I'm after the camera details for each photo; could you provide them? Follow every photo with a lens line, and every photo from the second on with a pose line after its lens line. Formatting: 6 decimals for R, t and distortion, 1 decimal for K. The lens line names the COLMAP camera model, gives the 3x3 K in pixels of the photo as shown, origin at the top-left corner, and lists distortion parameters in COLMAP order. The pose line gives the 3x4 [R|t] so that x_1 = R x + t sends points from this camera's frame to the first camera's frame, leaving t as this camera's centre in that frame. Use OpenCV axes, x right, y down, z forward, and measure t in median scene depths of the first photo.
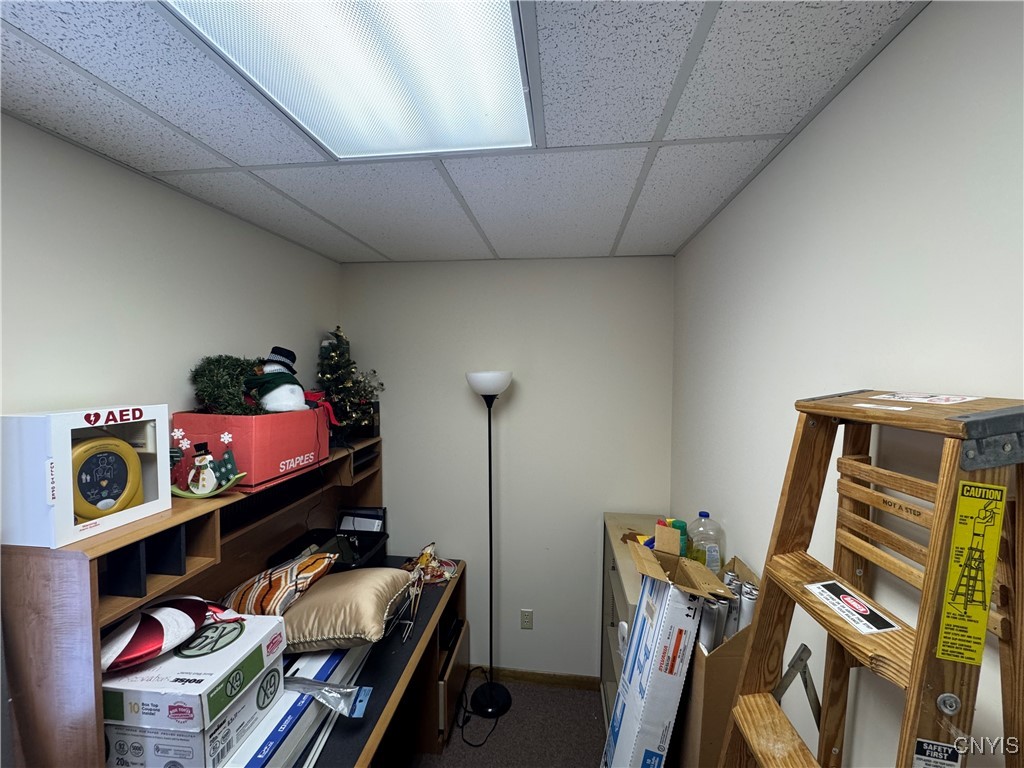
lens RADIAL K [[409.1, 0, 512.7], [0, 409.1, 384.9], [0, 0, 1]] dist [-0.004455, 0.000576]
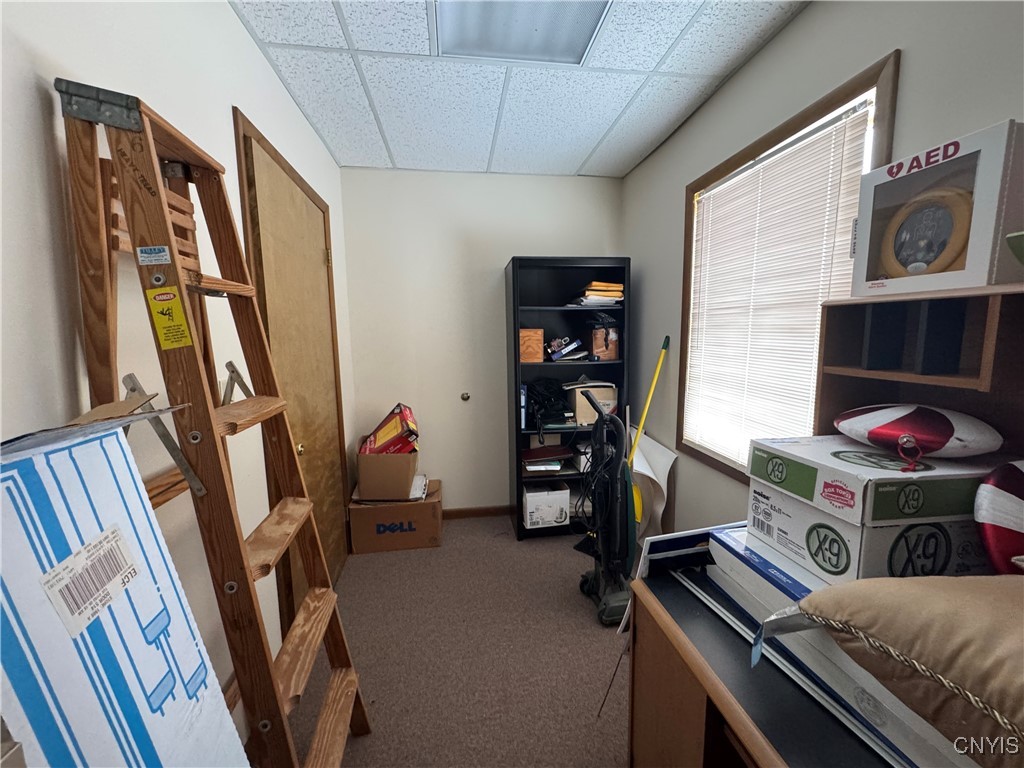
lens RADIAL K [[409.1, 0, 512.7], [0, 409.1, 384.9], [0, 0, 1]] dist [-0.004455, 0.000576]
pose [[-0.966650, 0.028771, -0.254481, 0.090619], [-0.011906, 0.987547, 0.156872, 0.416475], [0.255825, 0.154670, -0.954270, 1.663622]]
